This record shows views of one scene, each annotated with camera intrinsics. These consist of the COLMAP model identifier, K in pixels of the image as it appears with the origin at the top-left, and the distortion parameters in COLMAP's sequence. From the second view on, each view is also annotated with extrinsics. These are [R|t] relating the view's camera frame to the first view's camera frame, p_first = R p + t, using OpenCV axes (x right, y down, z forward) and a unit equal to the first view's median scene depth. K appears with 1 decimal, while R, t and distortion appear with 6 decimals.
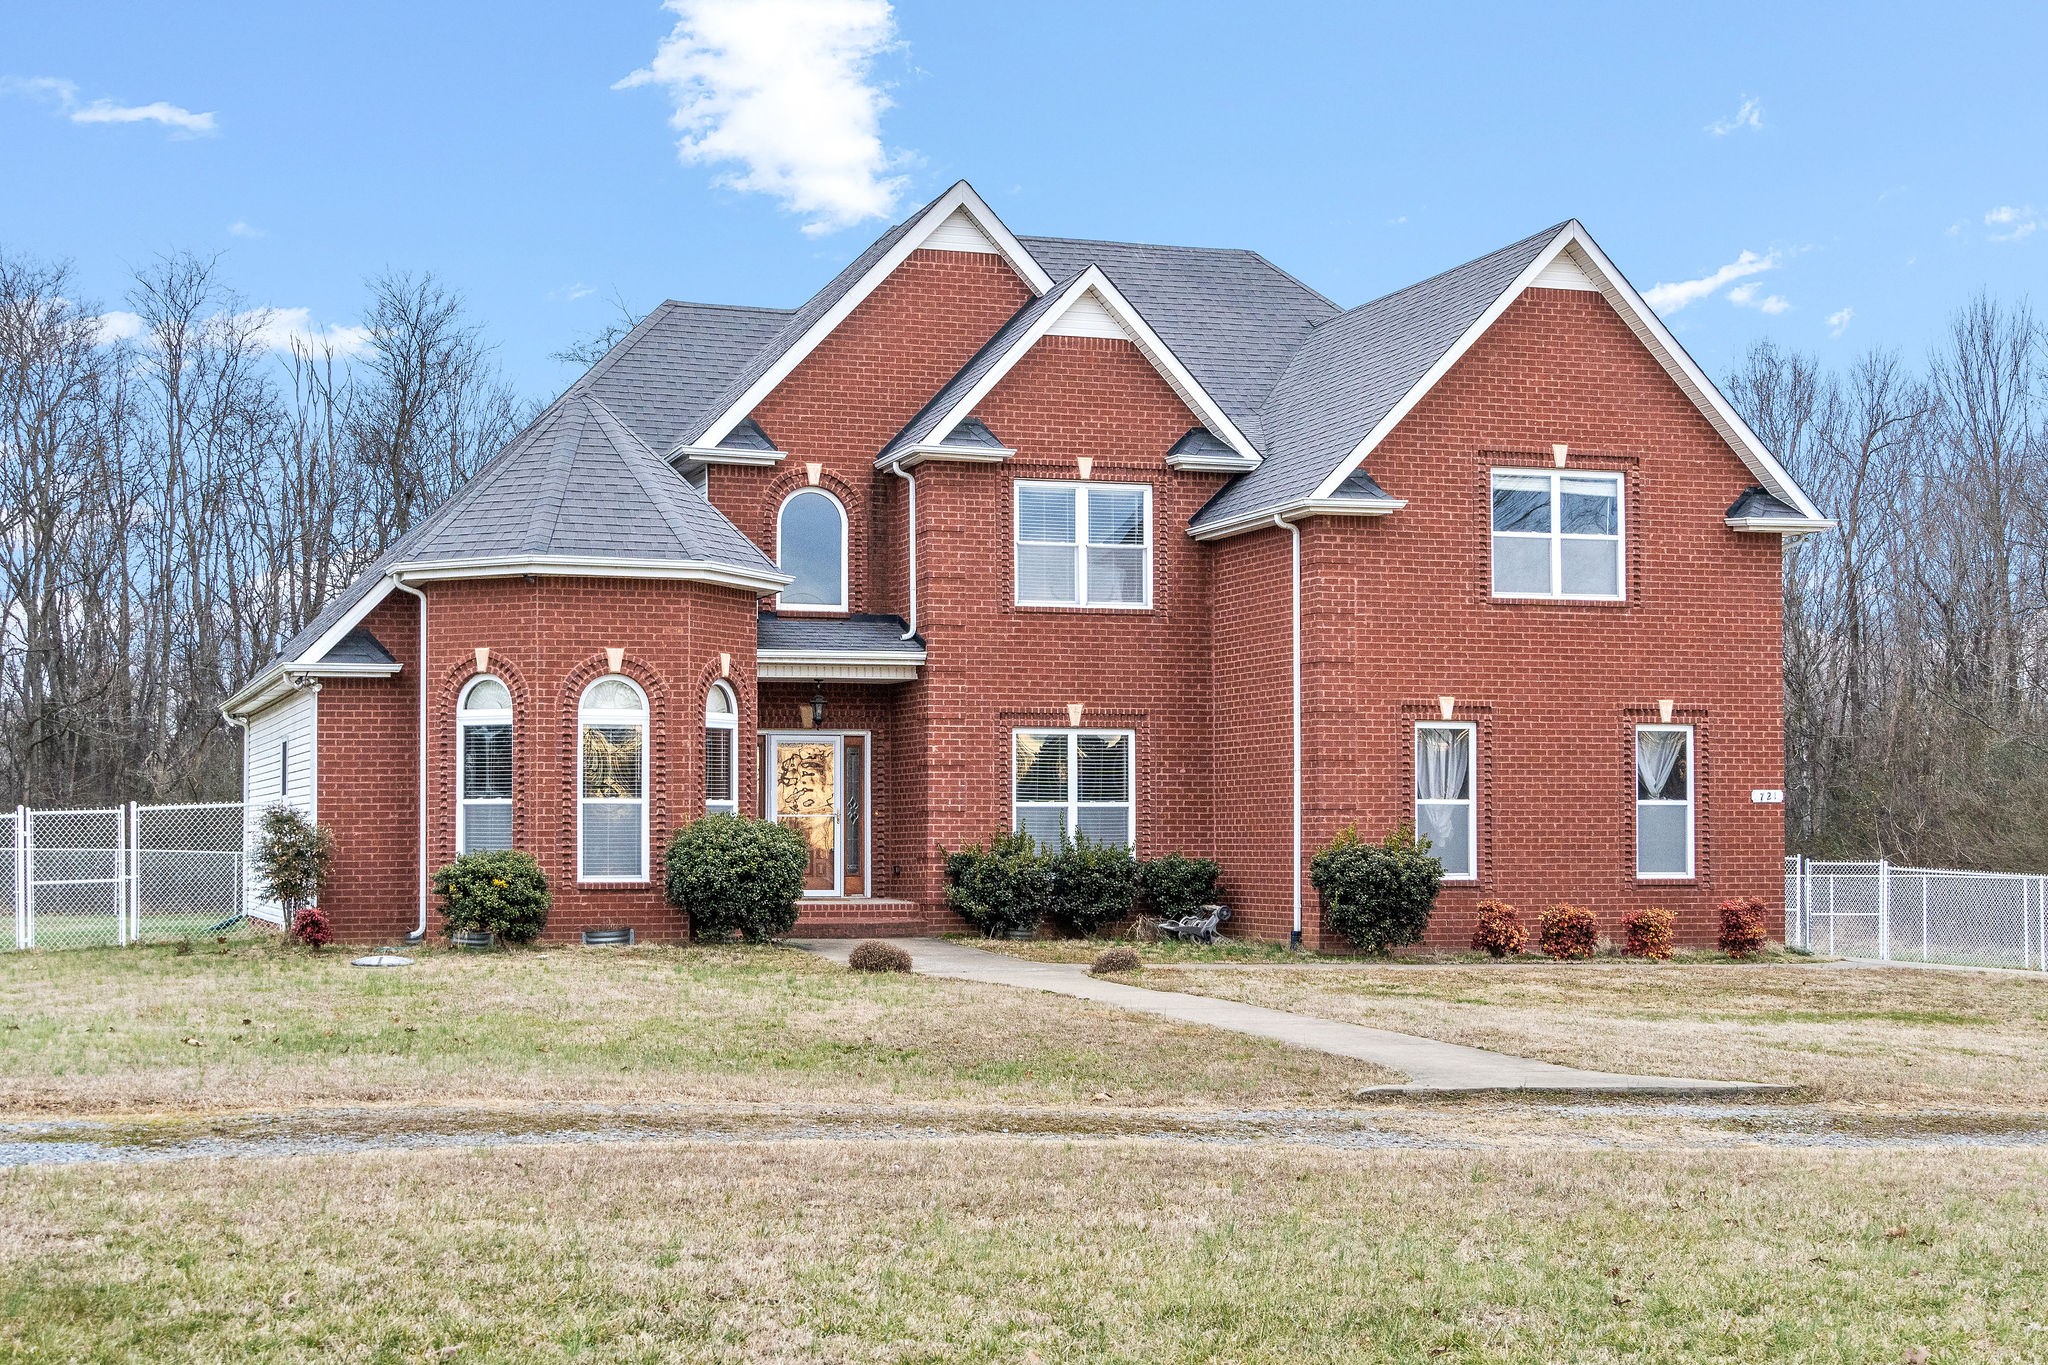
lens RADIAL K [[3007.5, 0, 1024.0], [0, 3007.5, 682.5], [0, 0, 1]] dist [0.024001, 0.012426]
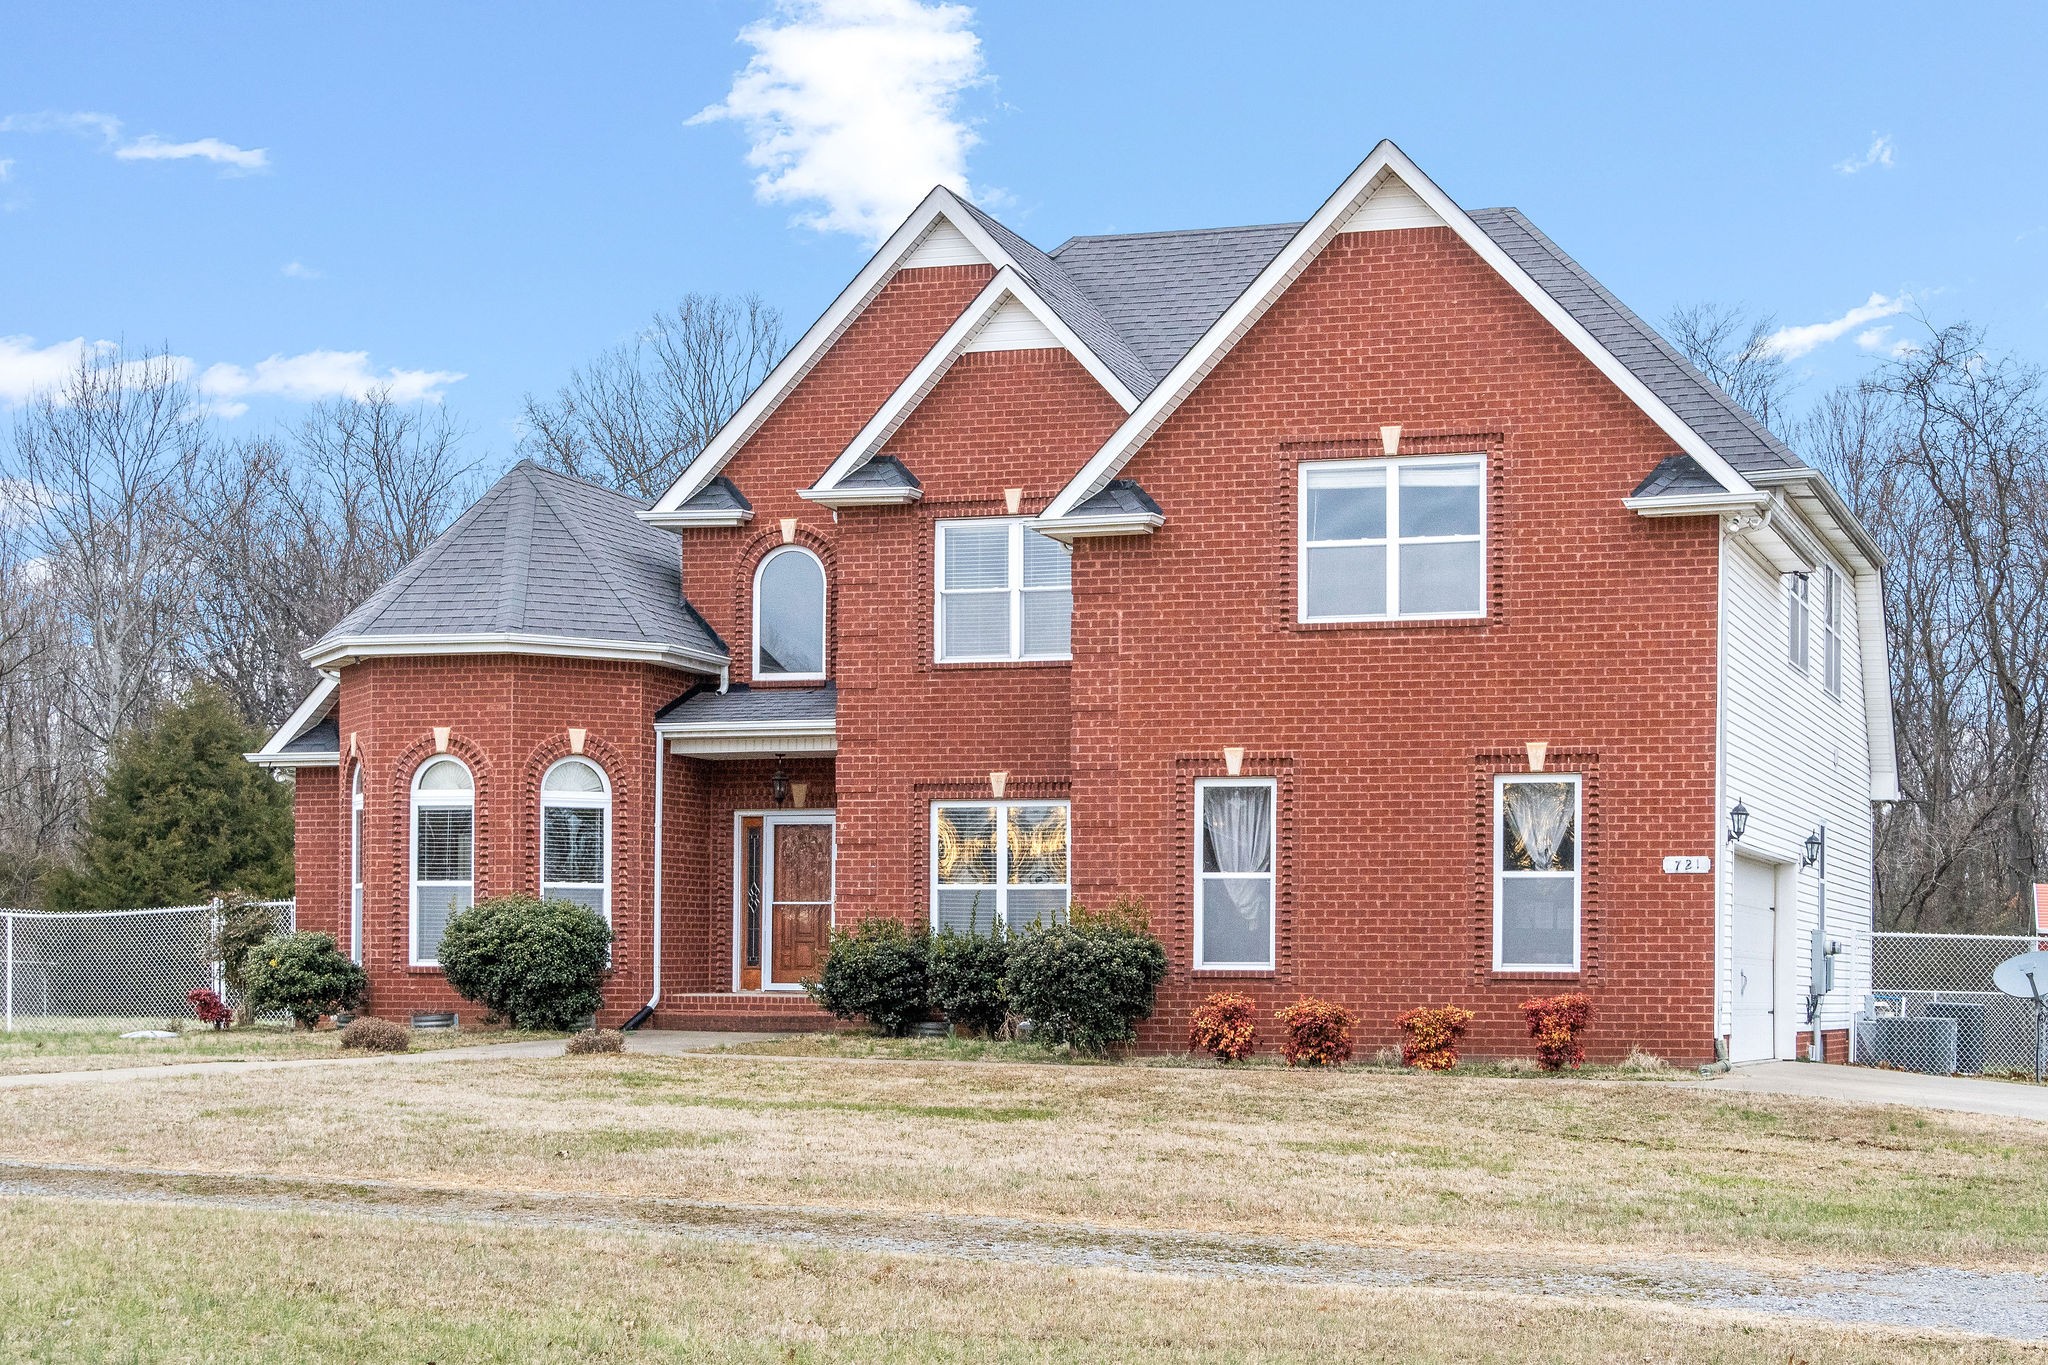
lens RADIAL K [[3577.8, 0, 1025.8], [0, 3577.8, 932.2], [0, 0, 1]] dist [0.020809, 0.024368]
pose [[0.777954, -0.003354, -0.628312, 0.695650], [0.023639, 0.999434, 0.023933, 0.029757], [0.627876, -0.033471, 0.777593, 0.197724]]
